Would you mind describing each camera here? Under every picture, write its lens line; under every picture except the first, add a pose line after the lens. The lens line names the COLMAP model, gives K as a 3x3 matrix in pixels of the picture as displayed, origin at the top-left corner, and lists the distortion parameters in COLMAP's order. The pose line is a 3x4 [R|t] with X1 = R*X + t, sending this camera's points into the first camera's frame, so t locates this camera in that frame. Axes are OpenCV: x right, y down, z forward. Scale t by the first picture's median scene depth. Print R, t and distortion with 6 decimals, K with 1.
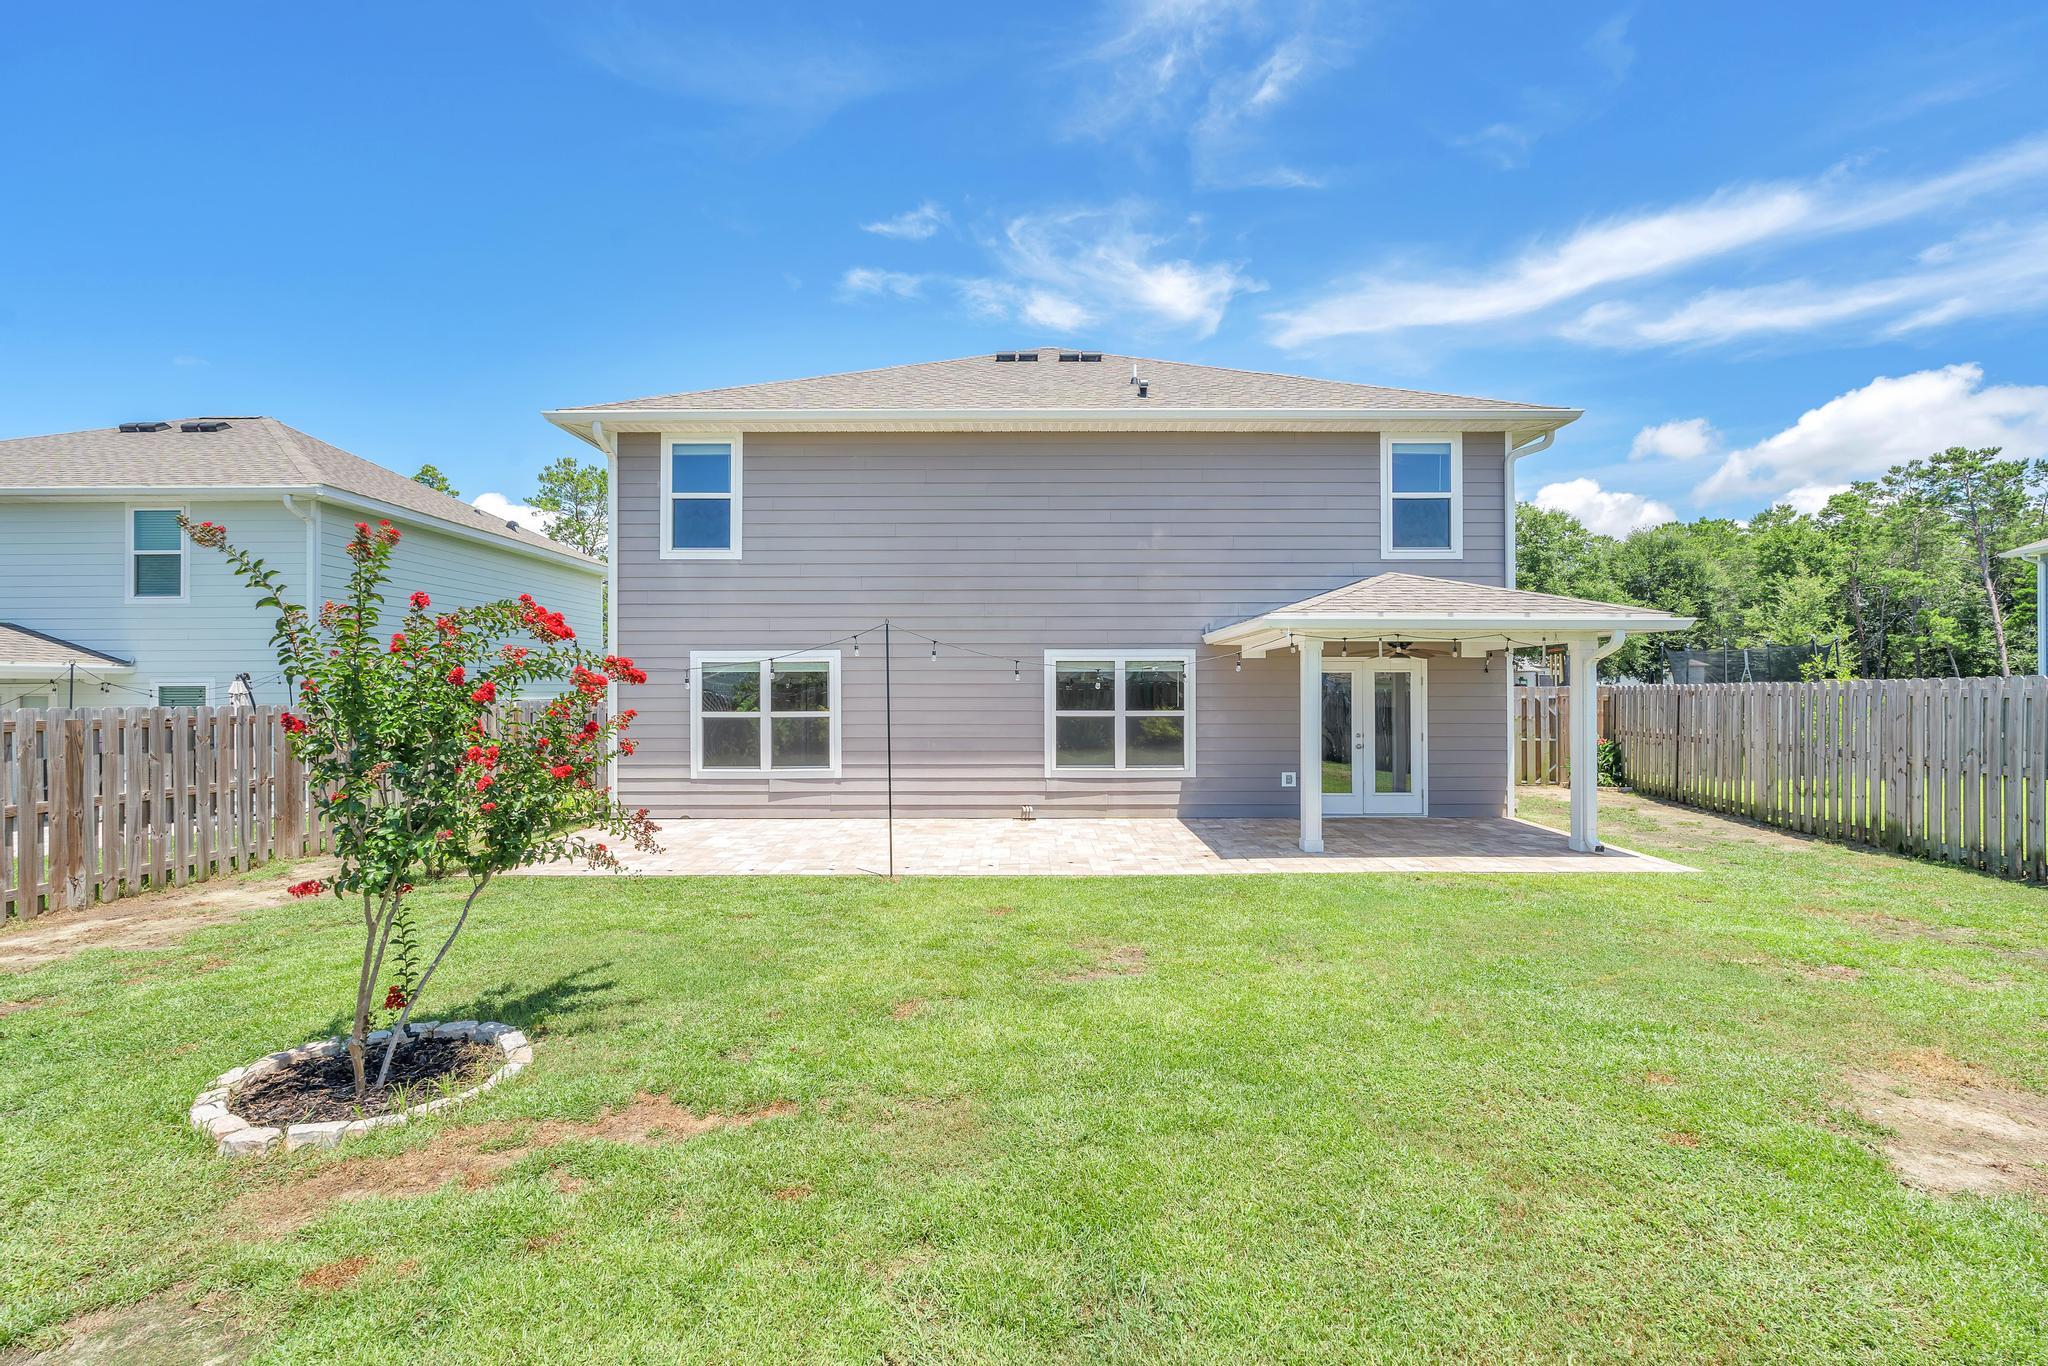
lens RADIAL K [[913.3, 0, 1014.4], [0, 913.3, 684.0], [0, 0, 1]] dist [-0.002841, 0.000097]
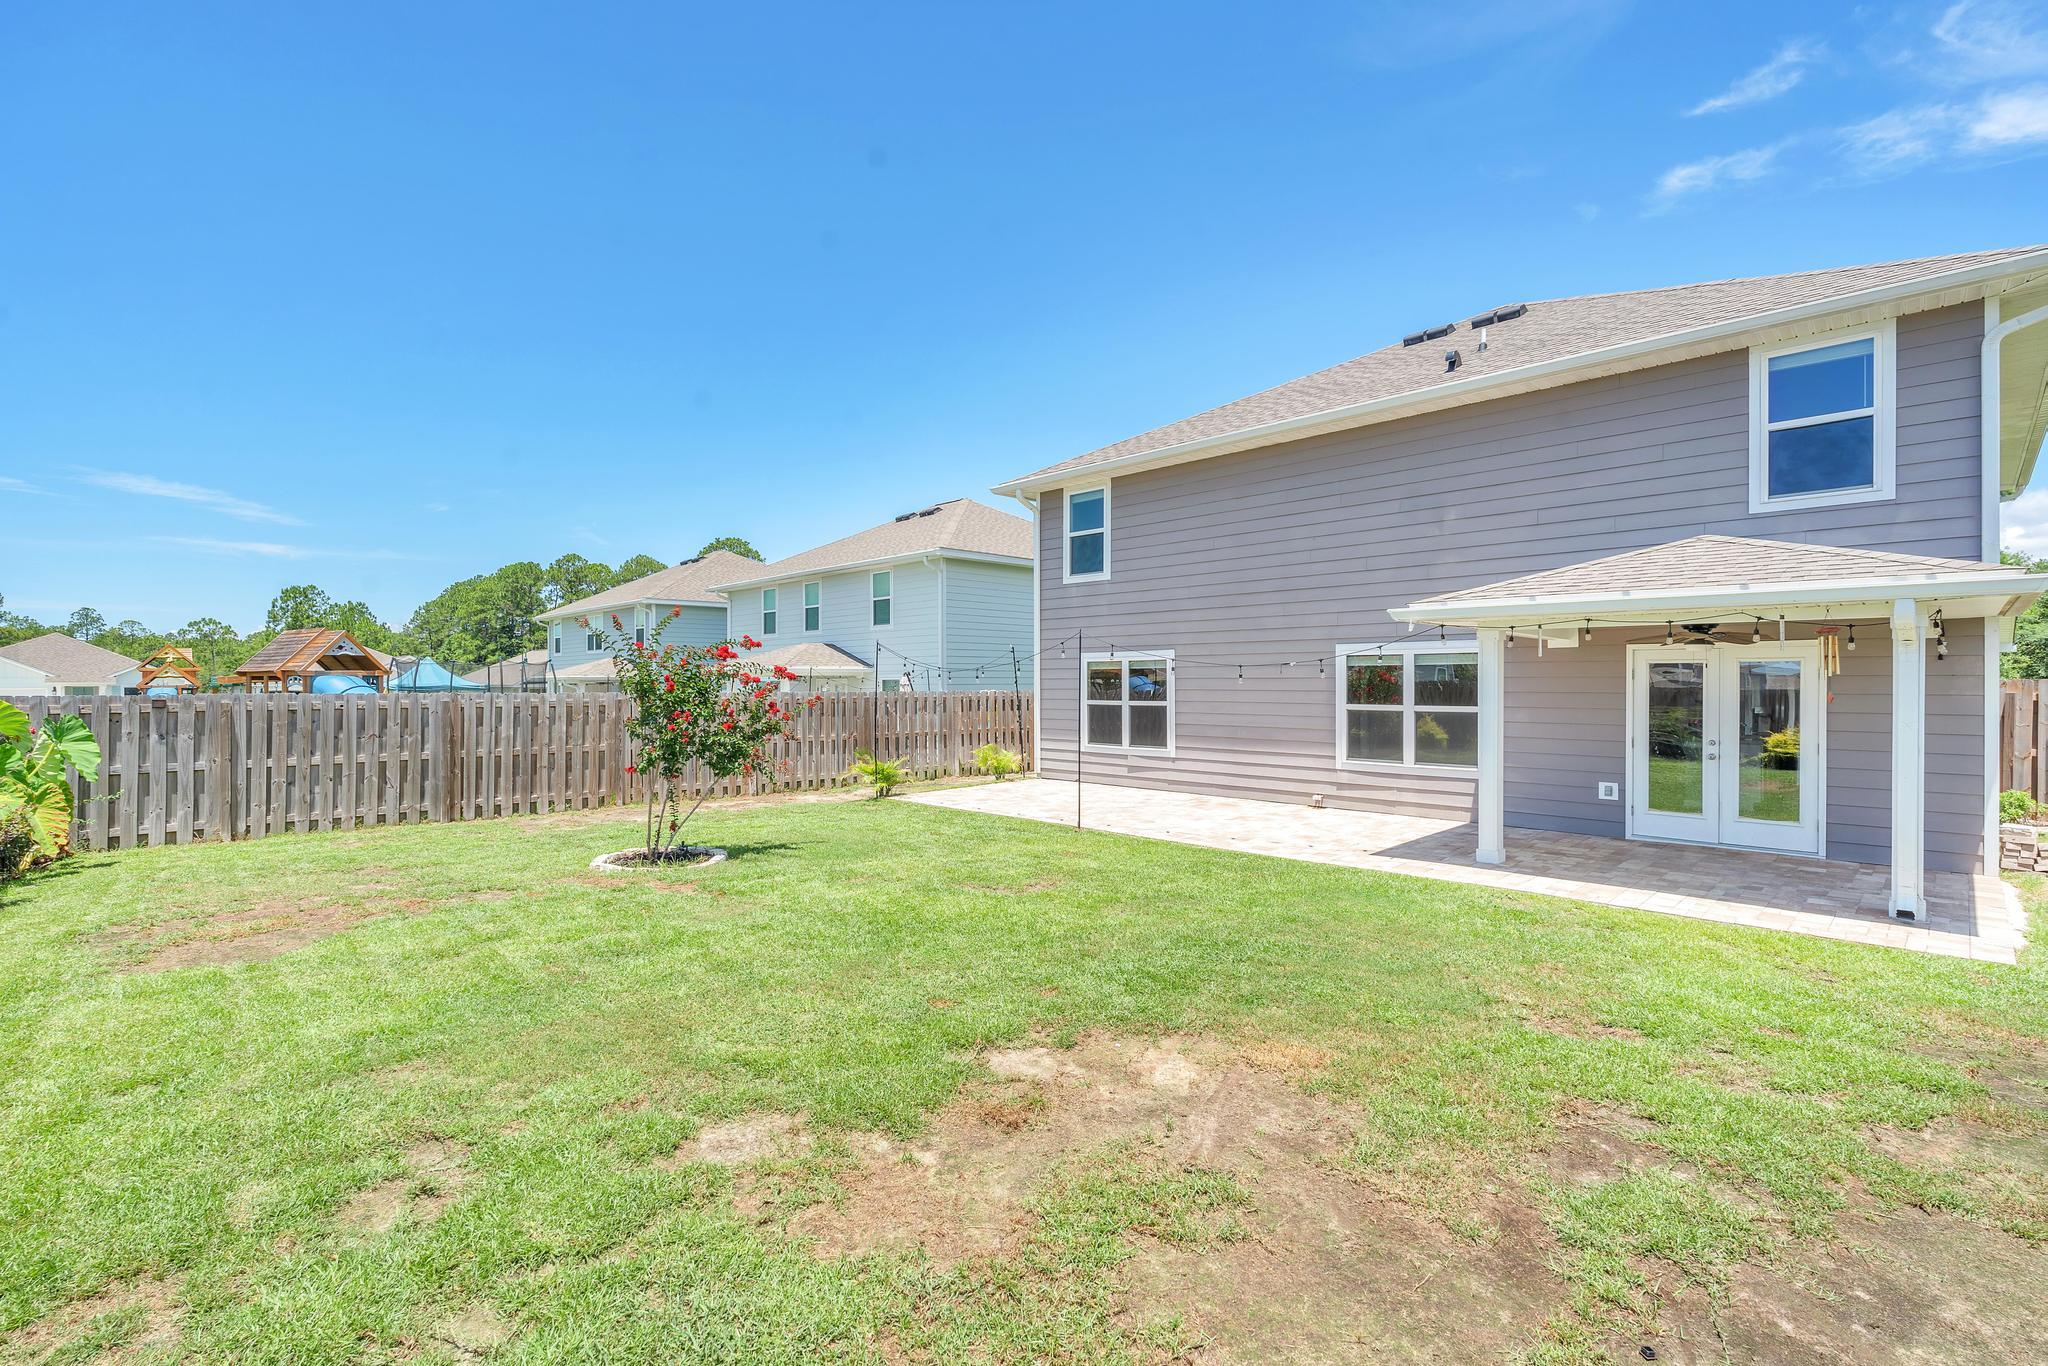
lens RADIAL K [[913.3, 0, 1020.6], [0, 913.3, 691.5], [0, 0, 1]] dist [-0.002841, 0.000097]
pose [[0.701593, 0.008738, -0.712524, 0.513865], [0.003449, 0.999871, 0.015658, -0.001955], [0.712569, -0.013443, 0.701473, 0.026493]]
